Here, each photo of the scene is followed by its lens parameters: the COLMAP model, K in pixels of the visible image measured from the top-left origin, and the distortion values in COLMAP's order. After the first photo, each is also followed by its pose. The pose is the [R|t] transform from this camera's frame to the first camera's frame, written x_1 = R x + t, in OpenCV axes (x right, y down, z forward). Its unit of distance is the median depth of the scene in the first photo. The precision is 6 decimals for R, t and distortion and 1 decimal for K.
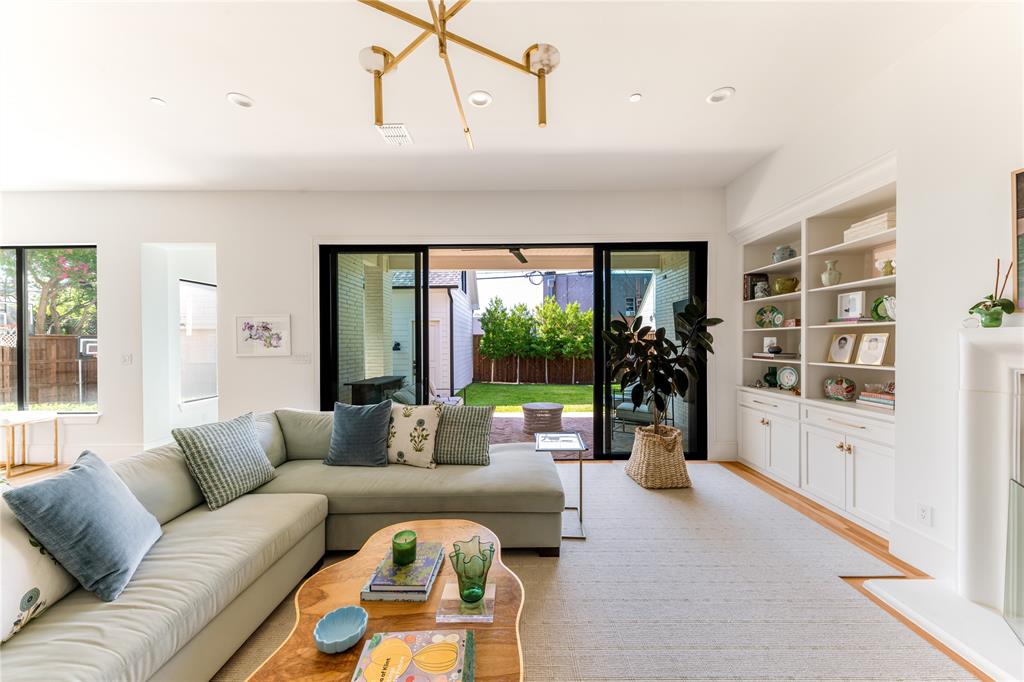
lens RADIAL K [[364.2, 0, 510.7], [0, 364.2, 341.3], [0, 0, 1]] dist [0.002881, 0.000130]
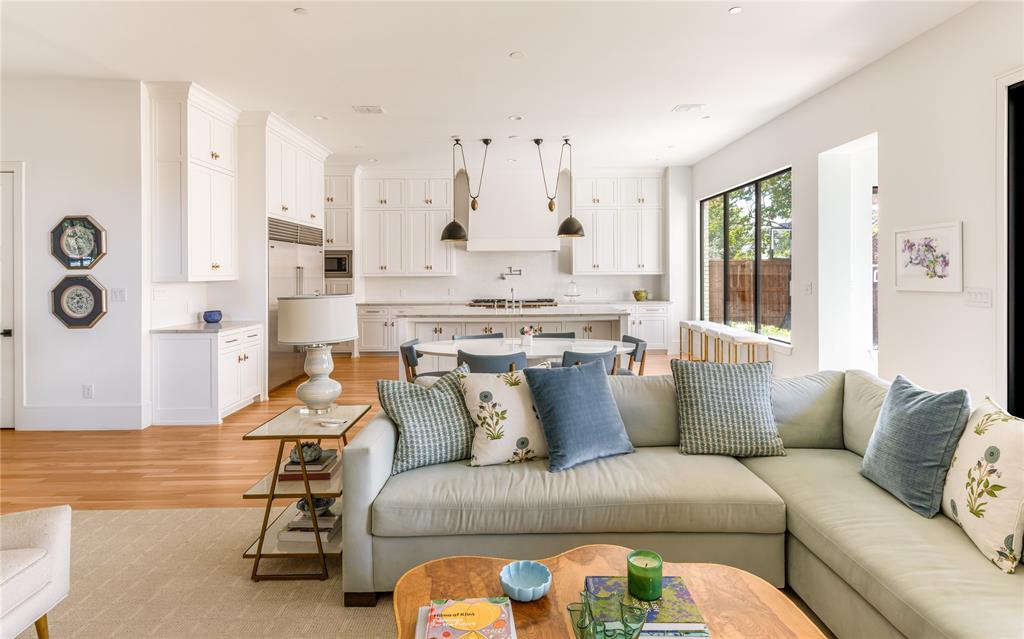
lens RADIAL K [[542.6, 0, 519.3], [0, 542.6, 269.2], [0, 0, 1]] dist [-0.001012, 0.000316]
pose [[0.024203, 0.002244, -0.999705, 0.364210], [0.002433, 0.999994, 0.002304, -0.002455], [0.999704, -0.002488, 0.024197, 0.385341]]
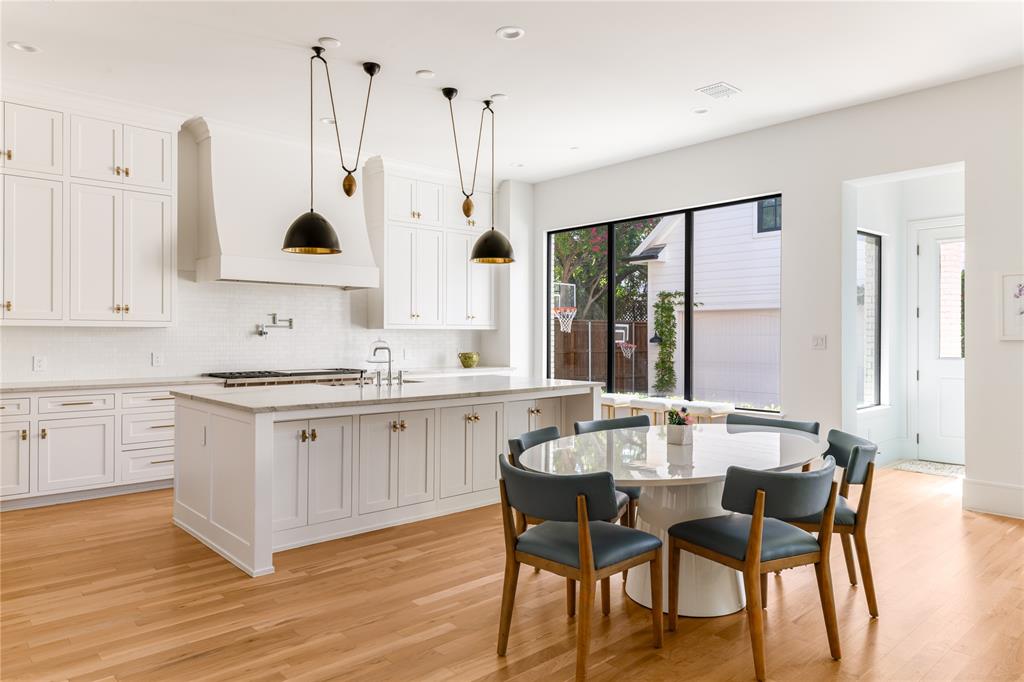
lens RADIAL K [[667.1, 0, 506.9], [0, 667.1, 338.3], [0, 0, 1]] dist [0.008378, -0.000600]
pose [[0.679101, 0.008790, -0.733992, -0.707427], [-0.007710, 0.999959, 0.004841, 0.057907], [0.734004, 0.002372, 0.679140, -0.548843]]
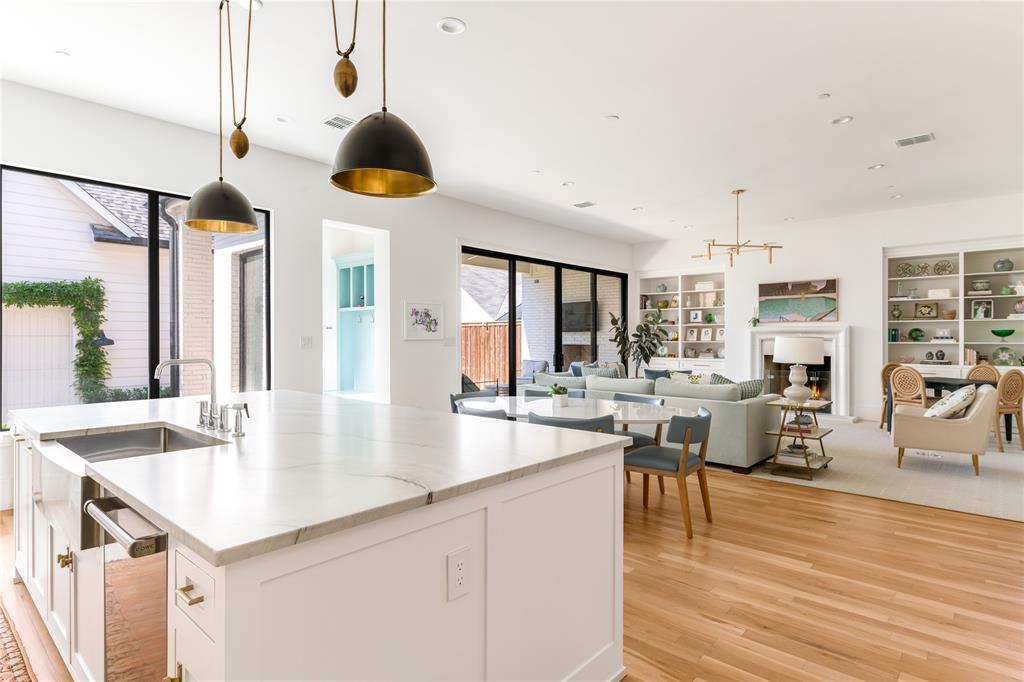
lens RADIAL K [[547.1, 0, 508.7], [0, 547.1, 345.9], [0, 0, 1]] dist [0.021502, 0.000475]
pose [[0.659984, -0.005582, 0.751259, -2.550812], [-0.005185, 0.999915, 0.011985, 0.056291], [-0.751262, -0.011805, 0.659899, -0.427017]]
